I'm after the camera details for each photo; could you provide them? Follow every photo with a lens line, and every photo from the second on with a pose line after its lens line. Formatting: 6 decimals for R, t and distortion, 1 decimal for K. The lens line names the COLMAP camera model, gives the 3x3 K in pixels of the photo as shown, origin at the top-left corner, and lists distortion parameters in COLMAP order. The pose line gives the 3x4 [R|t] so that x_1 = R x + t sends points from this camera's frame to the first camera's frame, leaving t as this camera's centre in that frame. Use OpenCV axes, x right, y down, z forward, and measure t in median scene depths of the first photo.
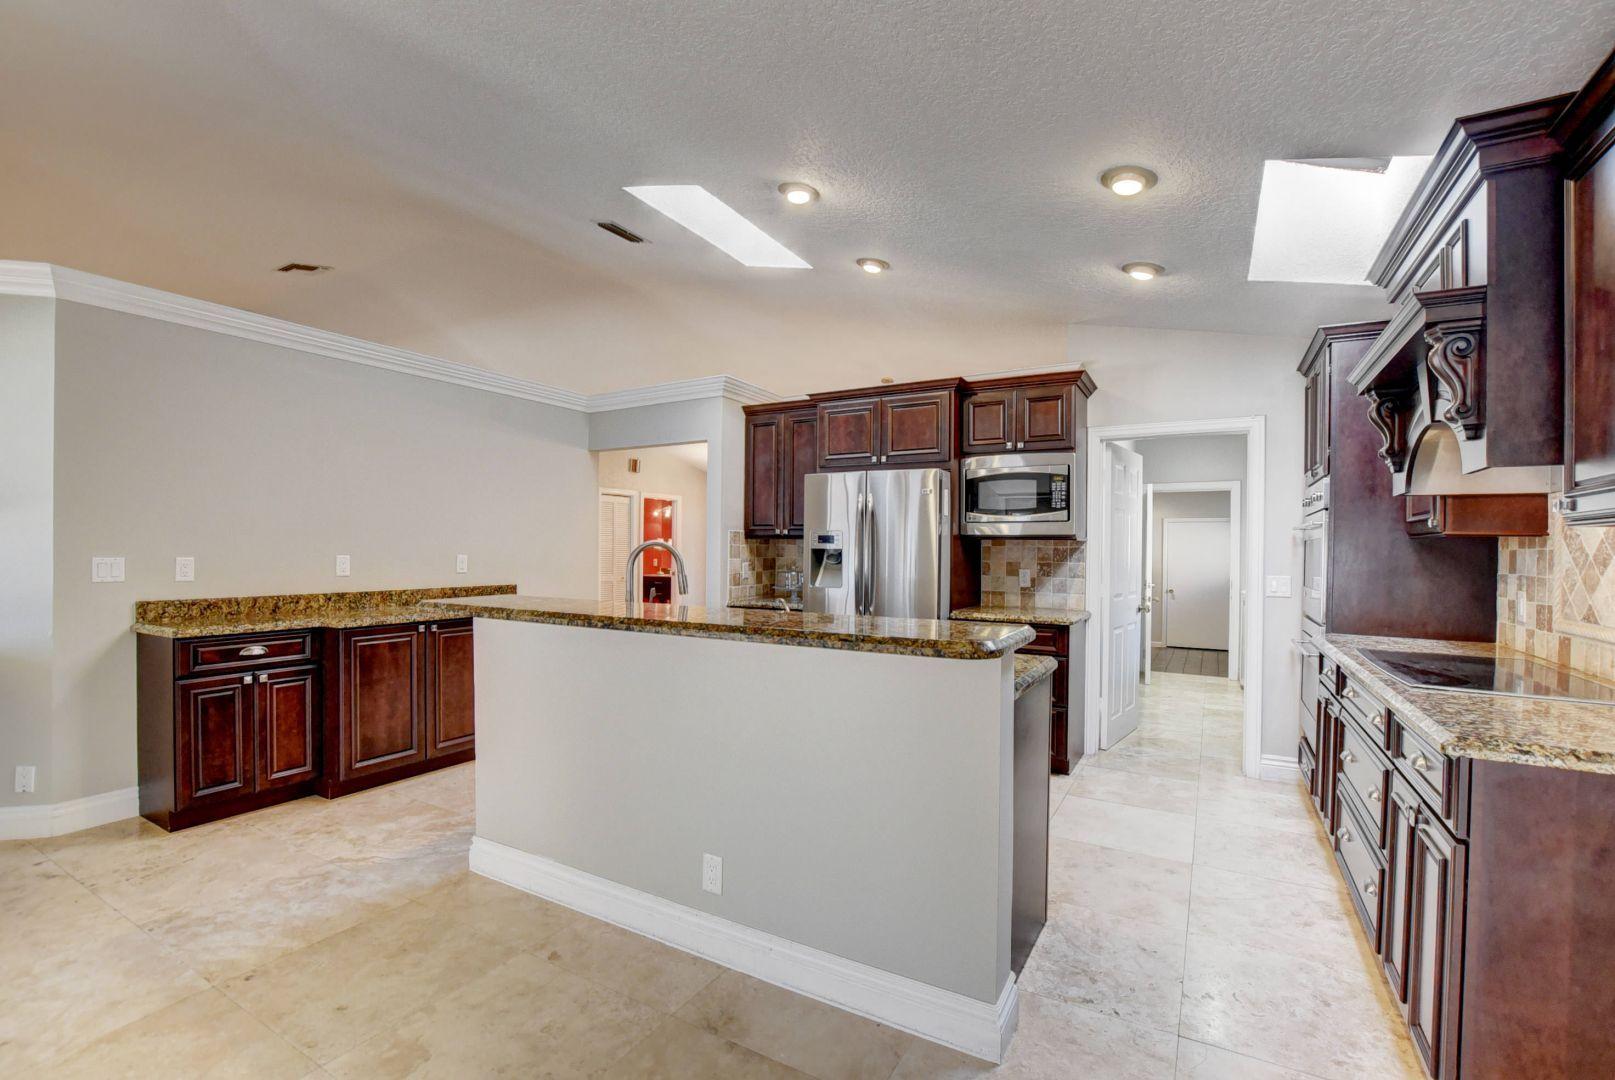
lens RADIAL K [[709.9, 0, 810.7], [0, 709.9, 547.8], [0, 0, 1]] dist [-0.036793, 0.010302]
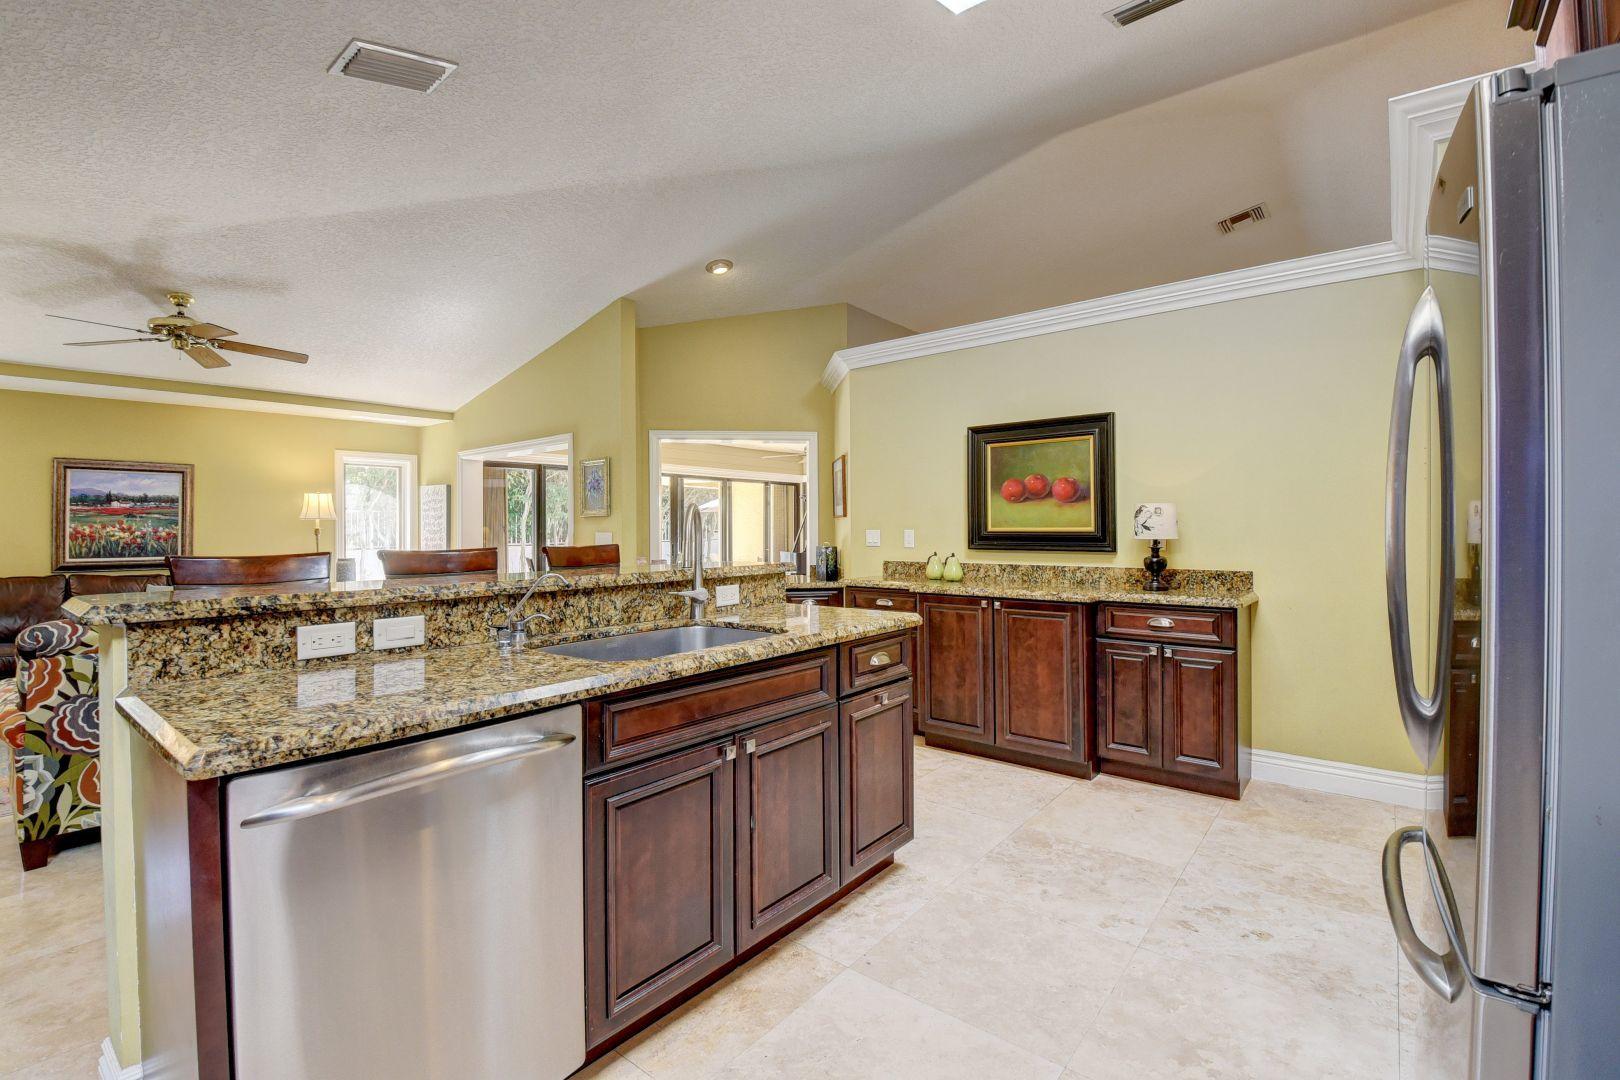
lens RADIAL K [[711.4, 0, 800.7], [0, 711.4, 520.1], [0, 0, 1]] dist [0.013365, -0.021915]
pose [[-0.162930, -0.019722, -0.986441, 0.408742], [0.007264, 0.999749, -0.021188, 0.018104], [0.986611, -0.010618, -0.162746, 0.836984]]
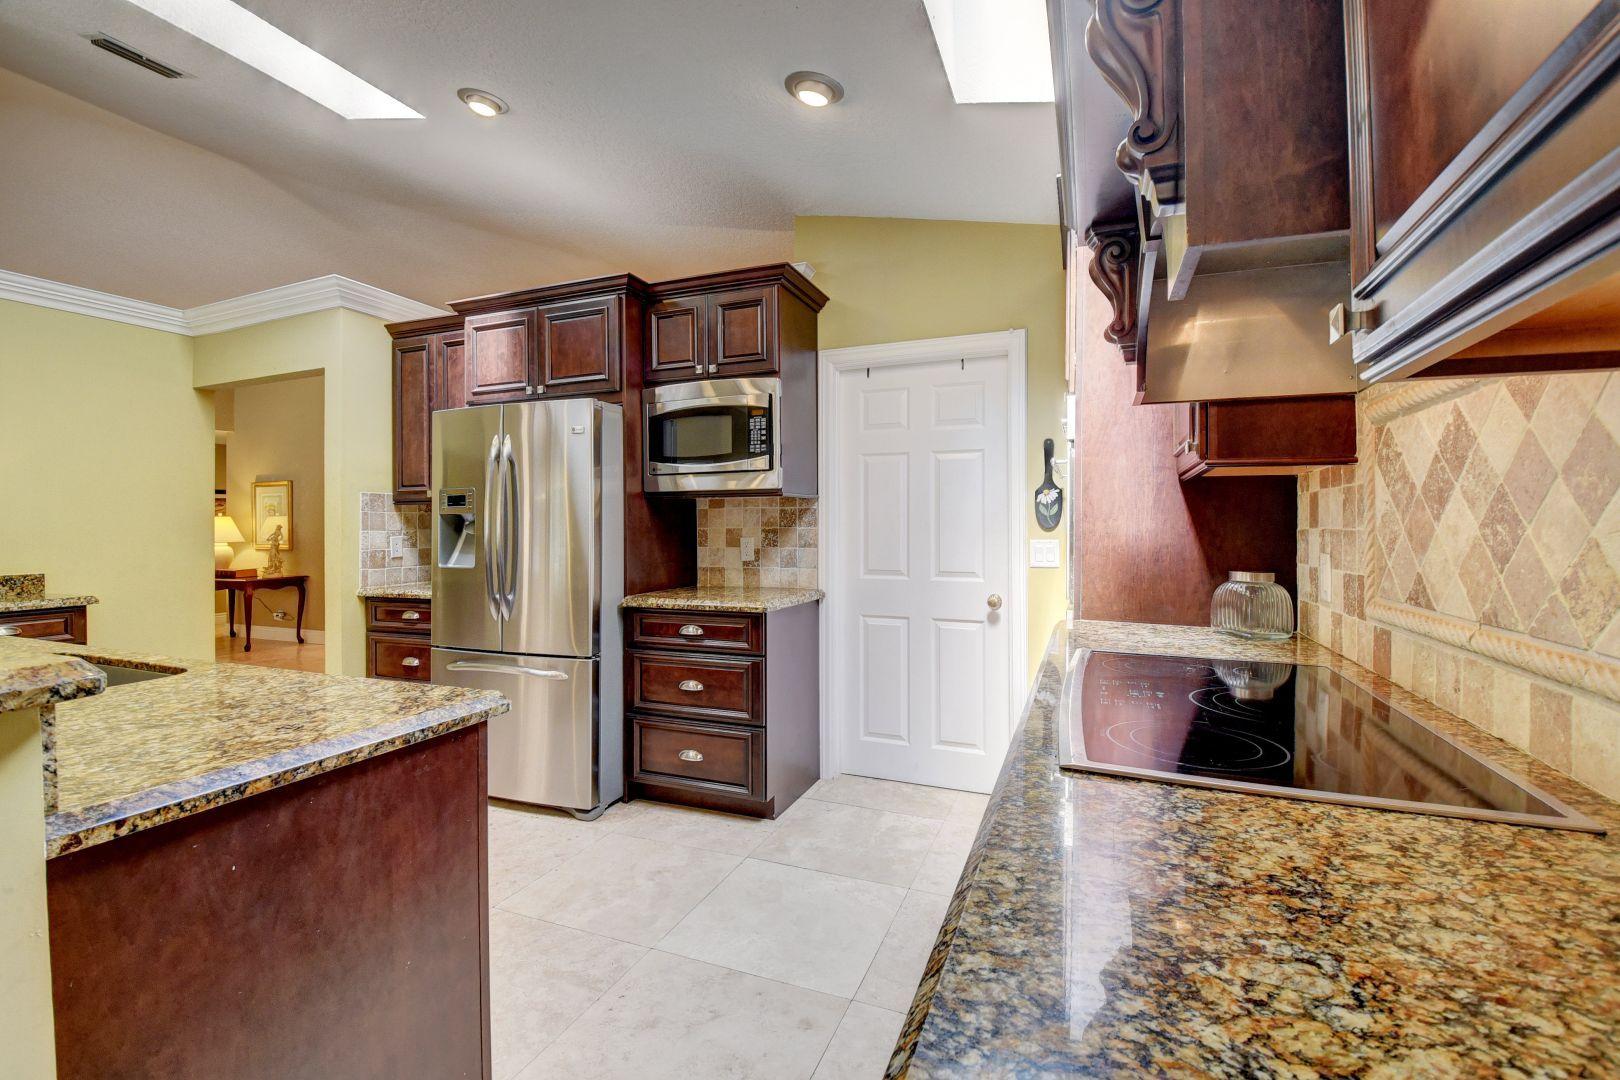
lens RADIAL K [[711.4, 0, 800.7], [0, 711.4, 520.1], [0, 0, 1]] dist [0.013365, -0.021915]
pose [[0.991171, -0.014656, 0.131775, 0.293024], [0.015335, 0.999874, -0.004136, 0.017274], [-0.131697, 0.006120, 0.991271, 0.259225]]
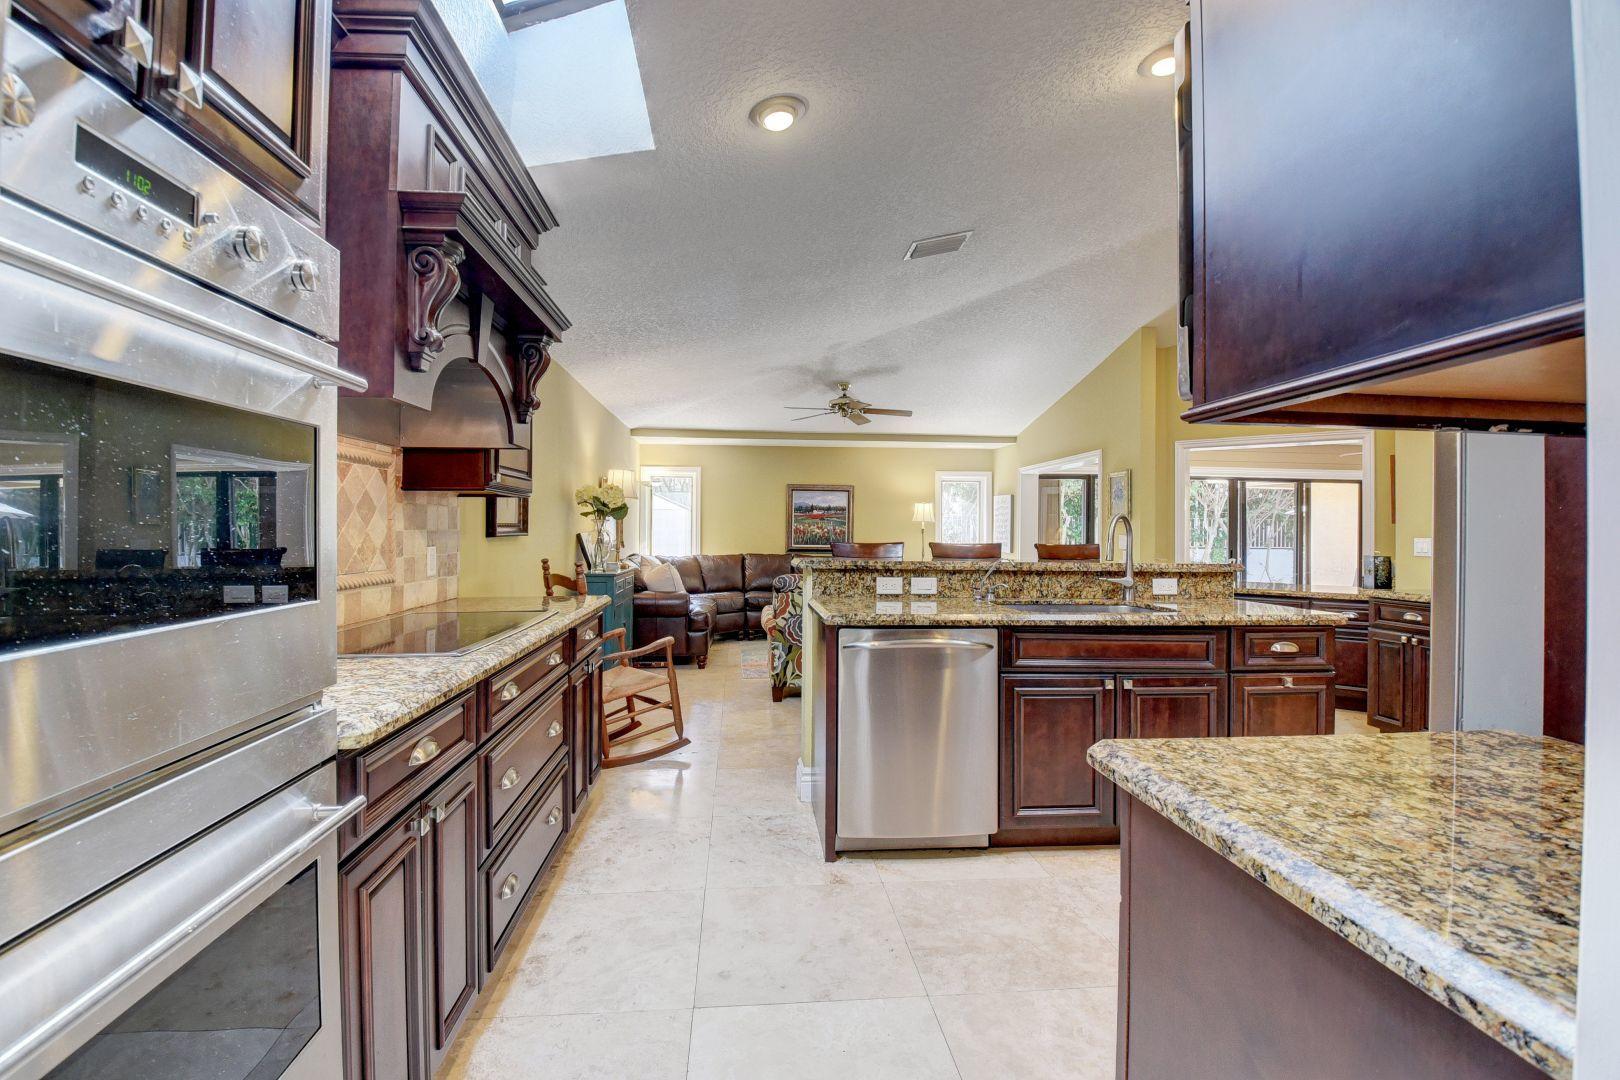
lens RADIAL K [[711.4, 0, 800.7], [0, 711.4, 520.1], [0, 0, 1]] dist [0.013365, -0.021915]
pose [[-0.818035, -0.026649, -0.574551, 0.584745], [-0.017908, 0.999622, -0.020868, 0.021409], [0.574890, -0.006782, -0.818203, 1.091103]]
